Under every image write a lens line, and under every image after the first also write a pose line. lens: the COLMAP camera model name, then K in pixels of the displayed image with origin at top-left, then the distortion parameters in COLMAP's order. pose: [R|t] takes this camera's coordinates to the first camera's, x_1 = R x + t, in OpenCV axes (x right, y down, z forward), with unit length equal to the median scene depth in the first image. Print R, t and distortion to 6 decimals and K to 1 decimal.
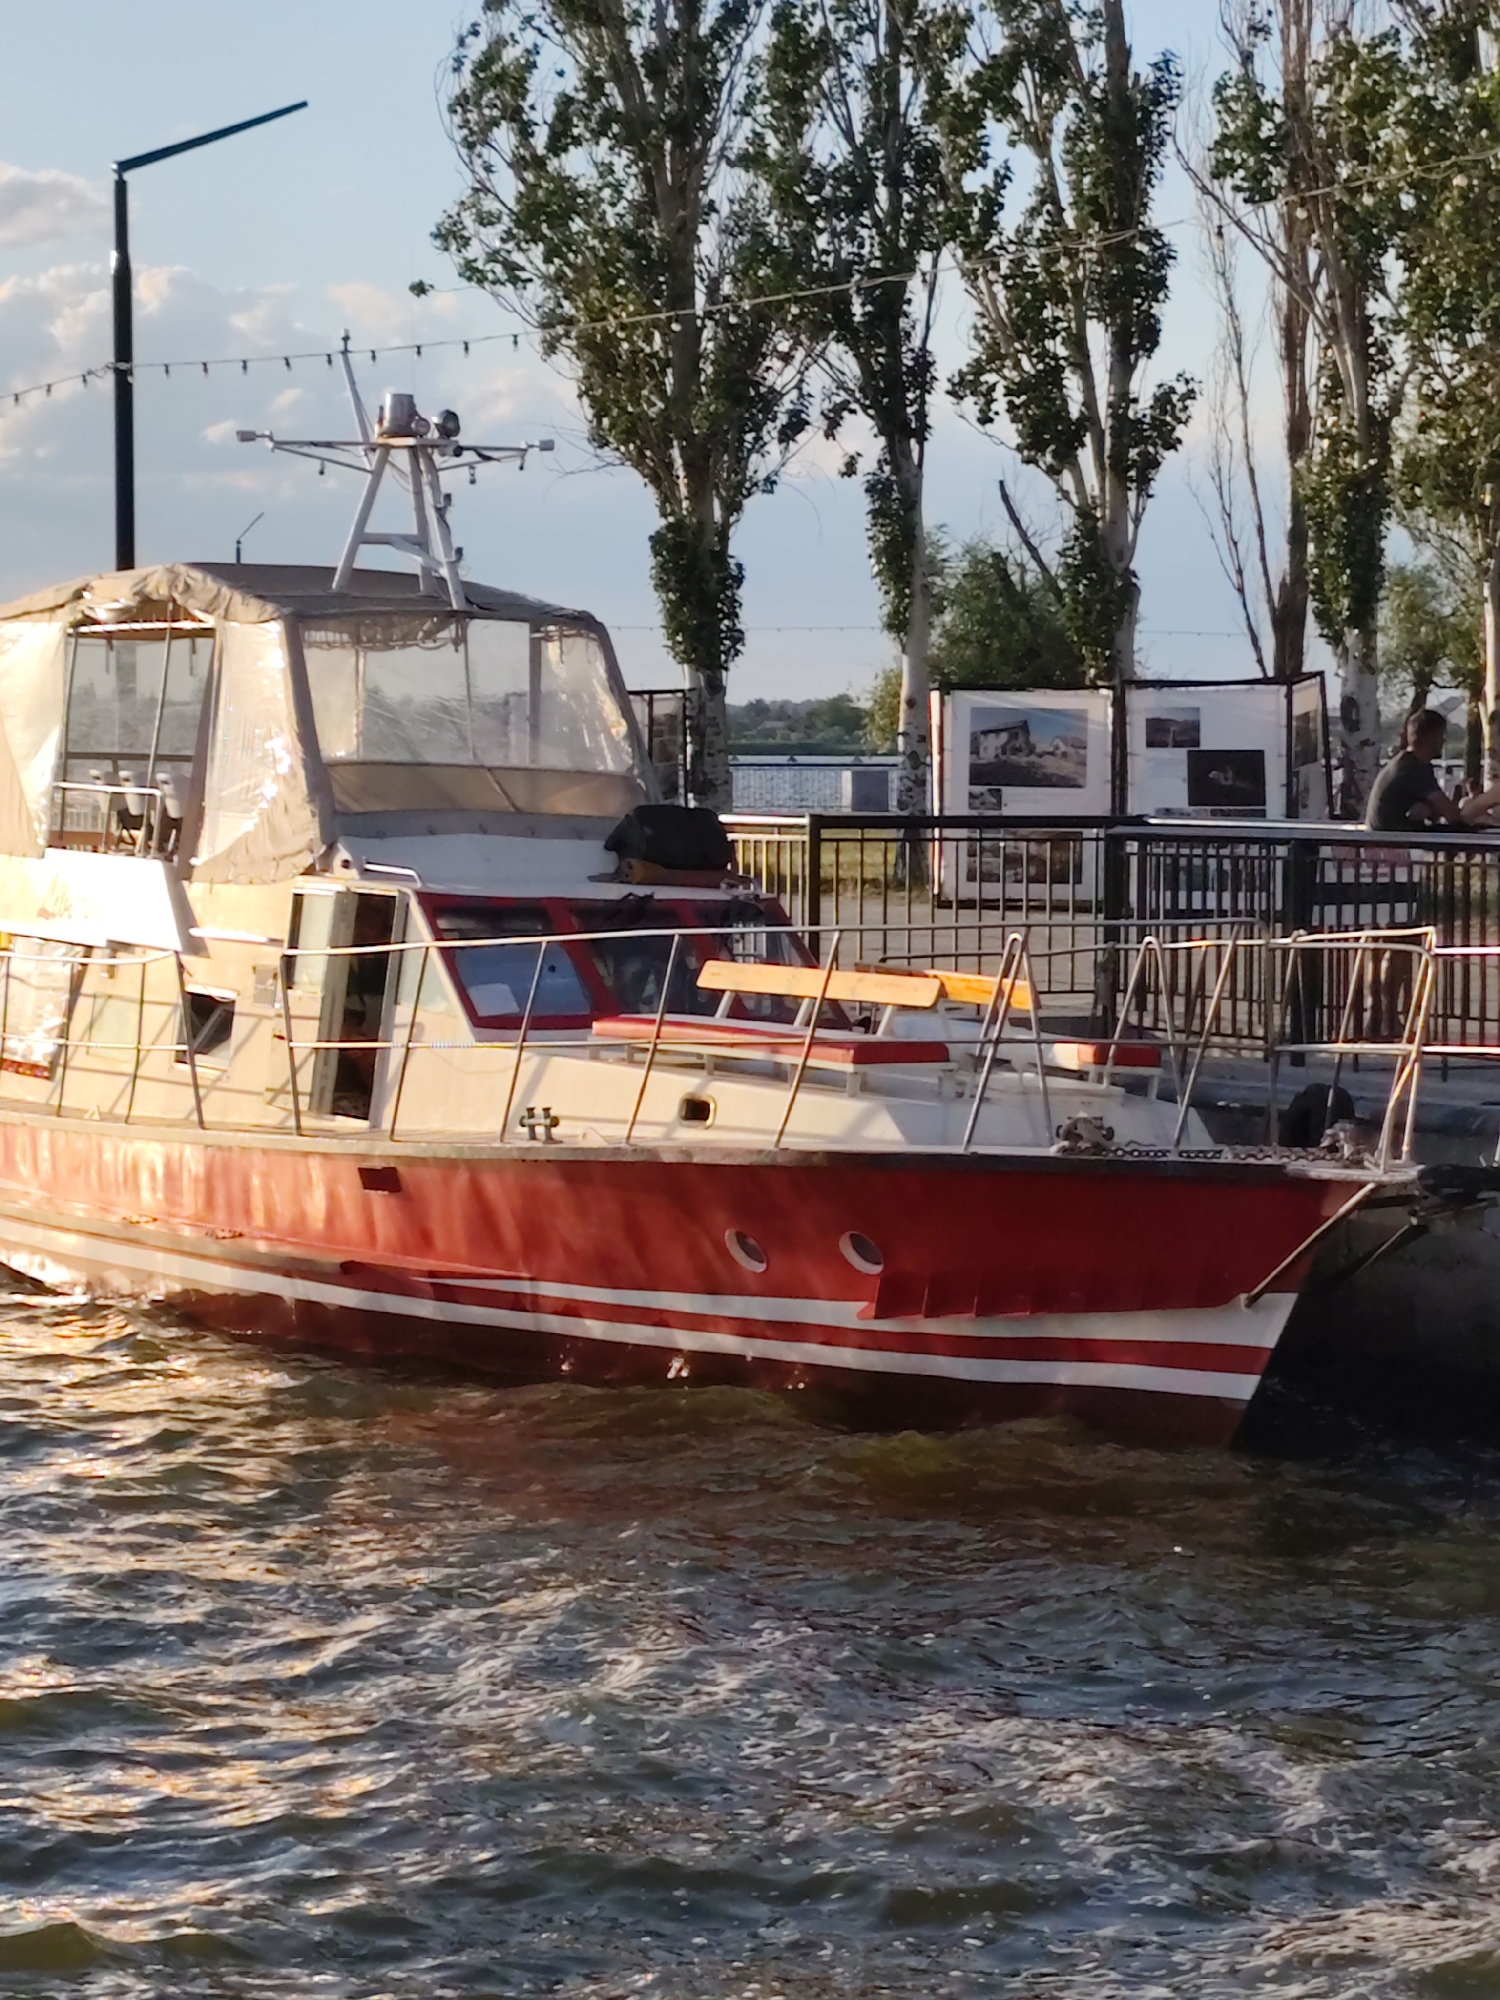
lens RADIAL K [[5602.1, 0, 750.0], [0, 5602.1, 1000.0], [0, 0, 1]] dist [-0.017924, -0.030340]
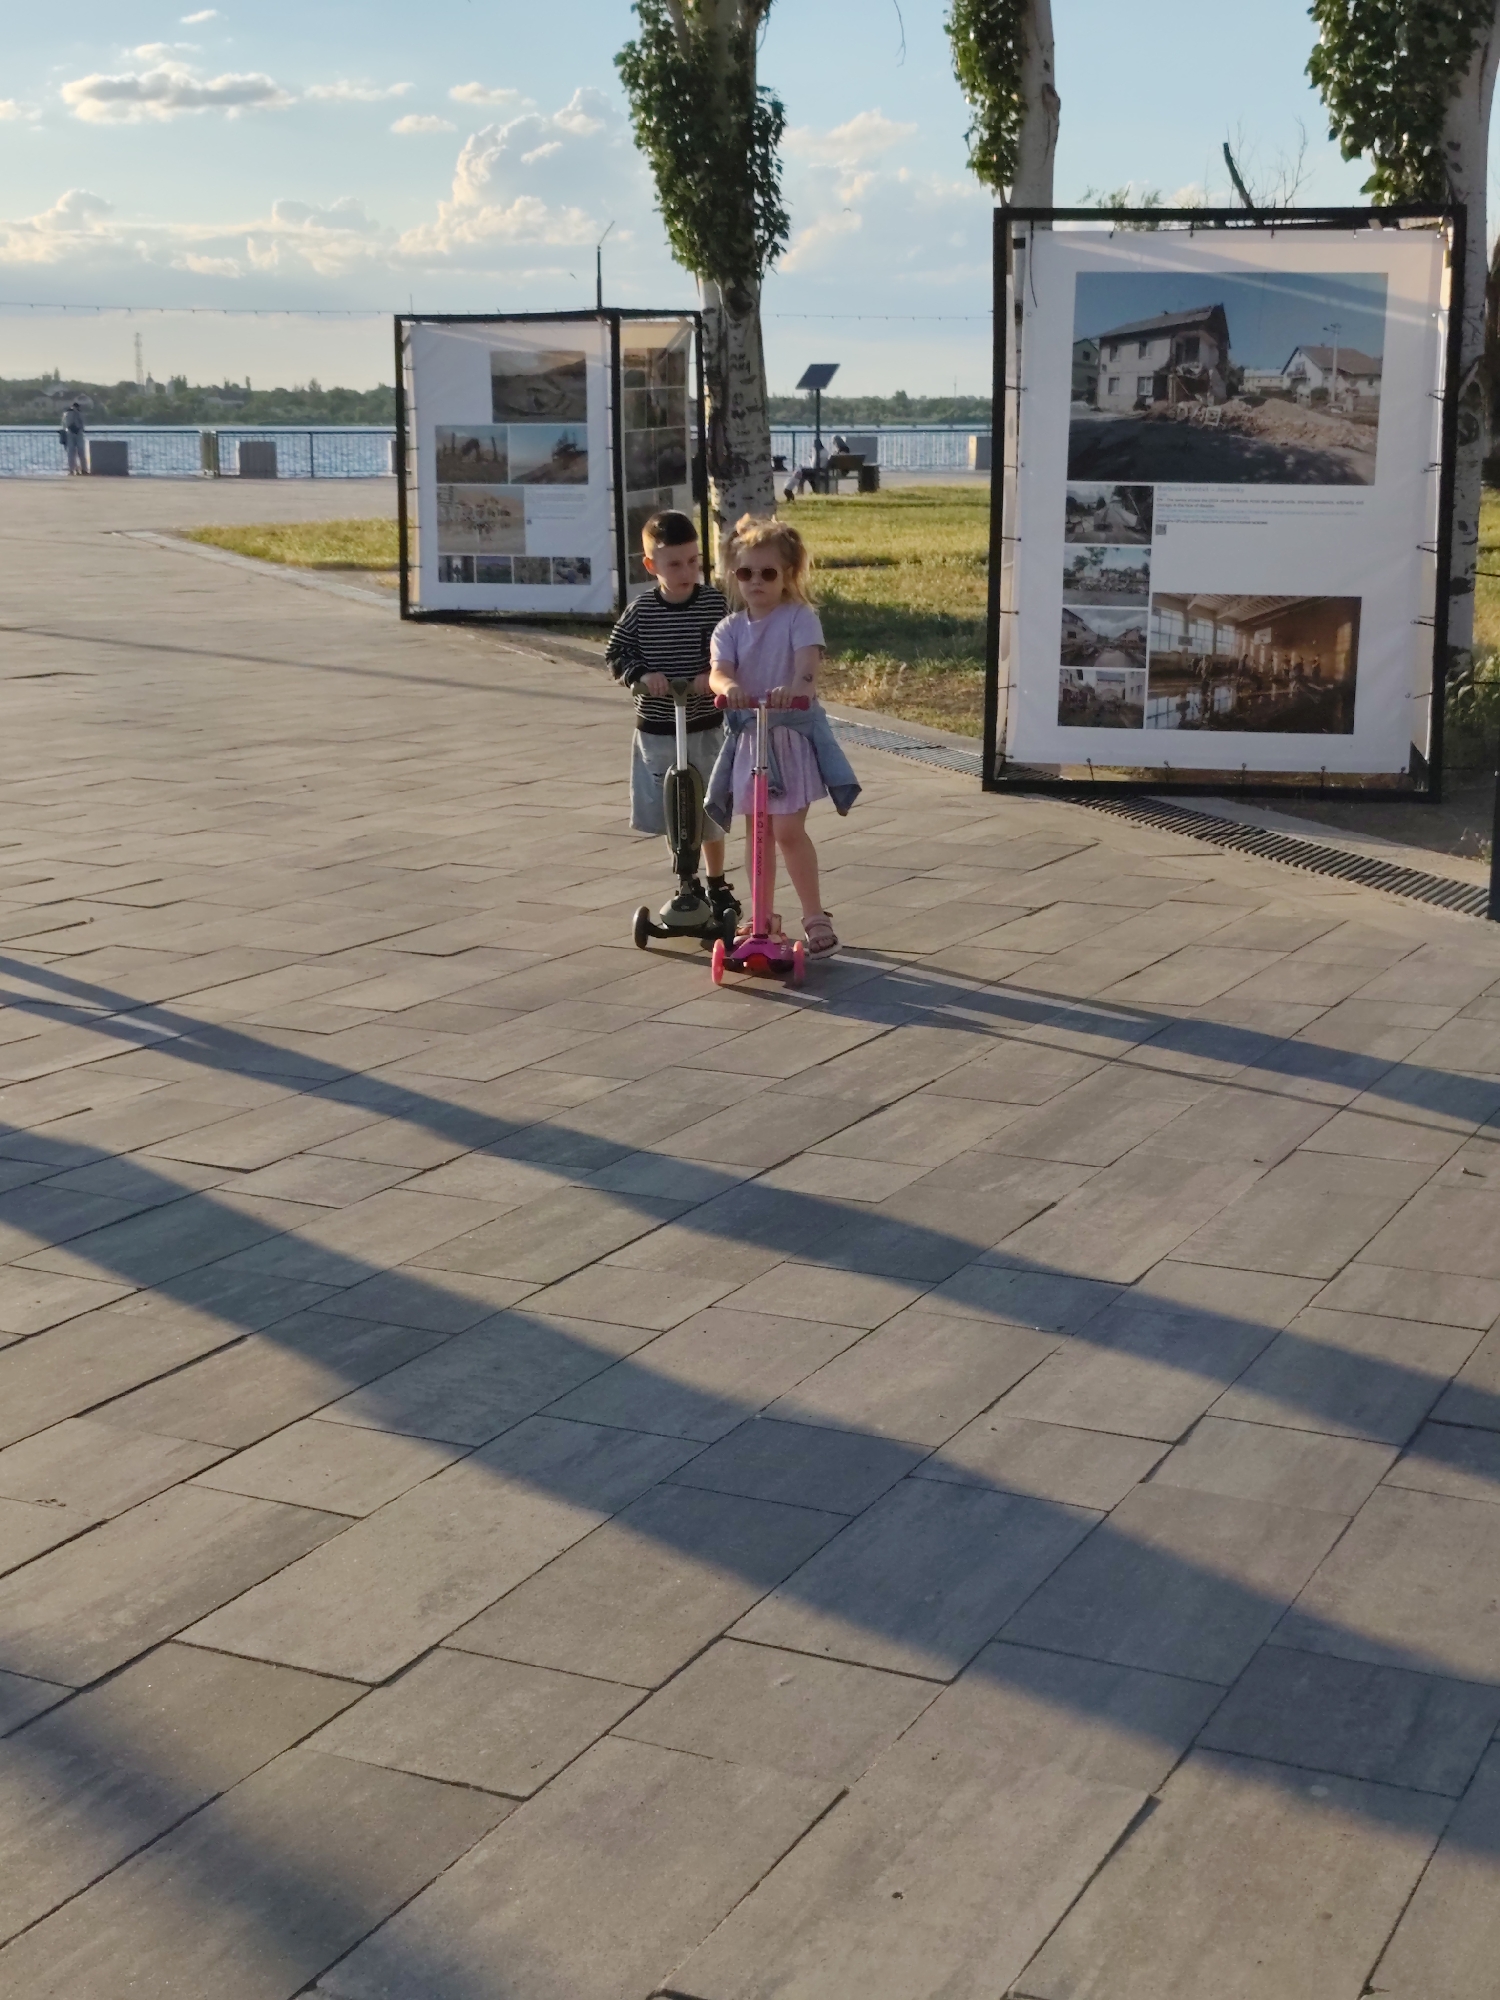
lens RADIAL K [[2766.9, 0, 750.0], [0, 2766.9, 1000.0], [0, 0, 1]] dist [0.021787, 0.041035]
pose [[0.992157, 0.019702, -0.123434, 0.035479], [0.000256, 0.987177, 0.159632, -0.028363], [0.124996, -0.158412, 0.979429, 0.682603]]
